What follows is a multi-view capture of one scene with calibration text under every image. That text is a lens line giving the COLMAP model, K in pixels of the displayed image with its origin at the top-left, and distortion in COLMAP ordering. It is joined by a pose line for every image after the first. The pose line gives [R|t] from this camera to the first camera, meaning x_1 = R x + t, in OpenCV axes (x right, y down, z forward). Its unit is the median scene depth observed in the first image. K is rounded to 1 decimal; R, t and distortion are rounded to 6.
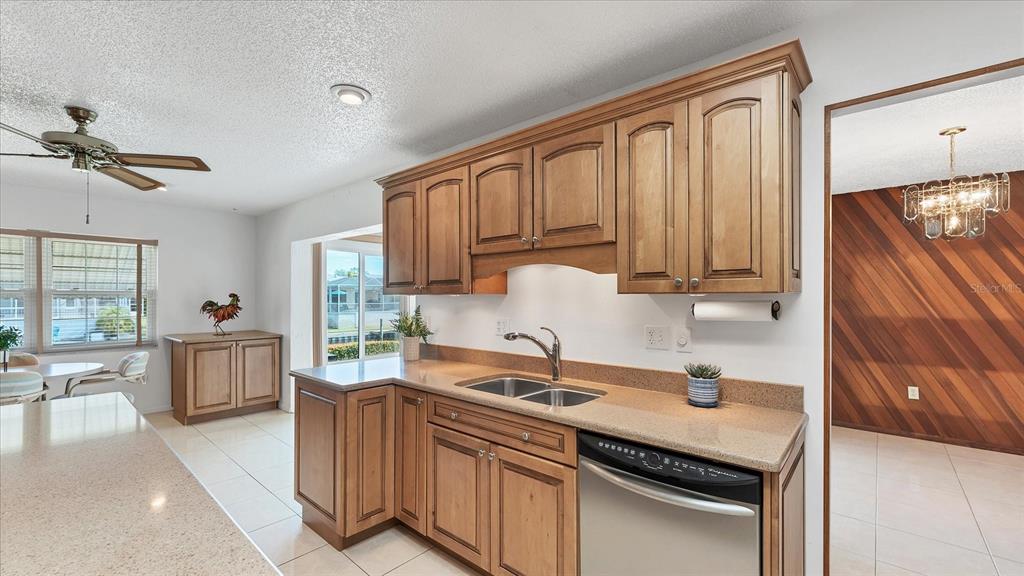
lens RADIAL K [[421.2, 0, 505.6], [0, 421.2, 300.2], [0, 0, 1]] dist [0.004401, -0.000095]
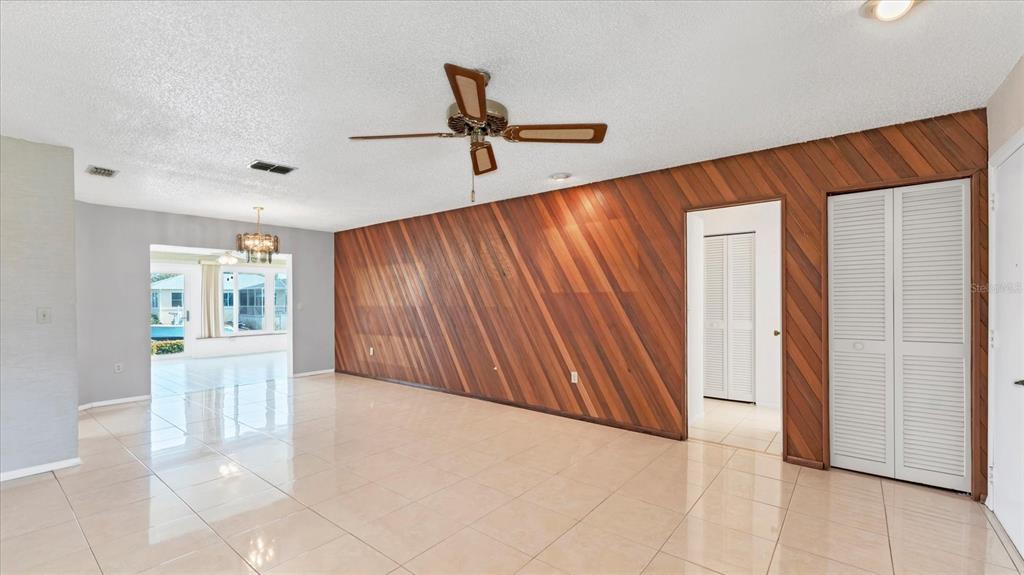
lens RADIAL K [[421.2, 0, 508.3], [0, 421.2, 305.4], [0, 0, 1]] dist [0.004401, -0.000095]
pose [[0.998404, -0.015663, 0.054253, 2.262379], [0.014952, 0.999797, 0.013482, 0.039686], [-0.054453, -0.012649, 0.998436, -1.092605]]
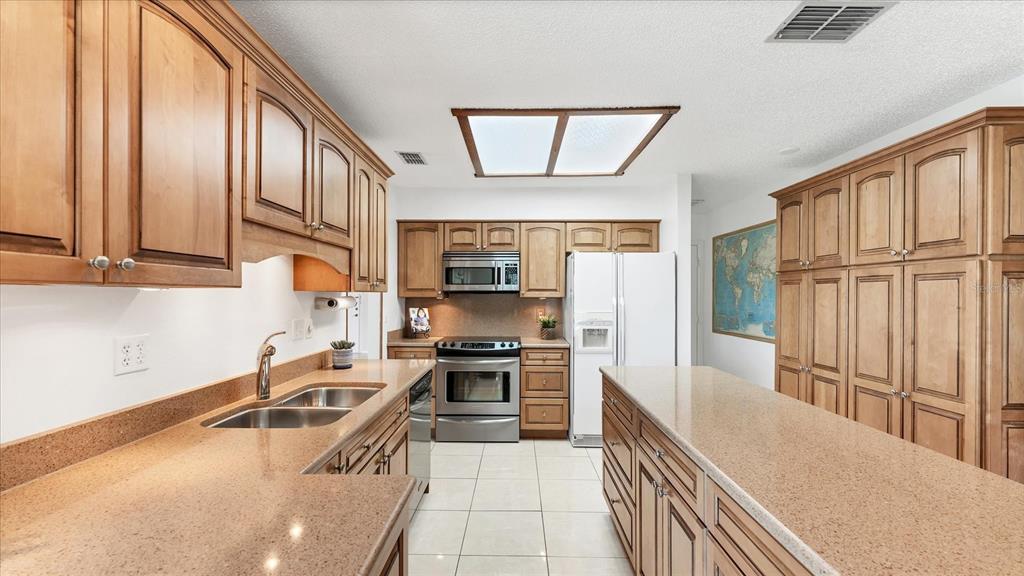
lens RADIAL K [[421.2, 0, 509.7], [0, 421.2, 295.7], [0, 0, 1]] dist [0.004401, -0.000095]
pose [[-0.649083, -0.001414, 0.760717, -0.714431], [0.004572, 0.999973, 0.005760, -0.004245], [-0.760704, 0.007217, -0.649059, 1.059601]]
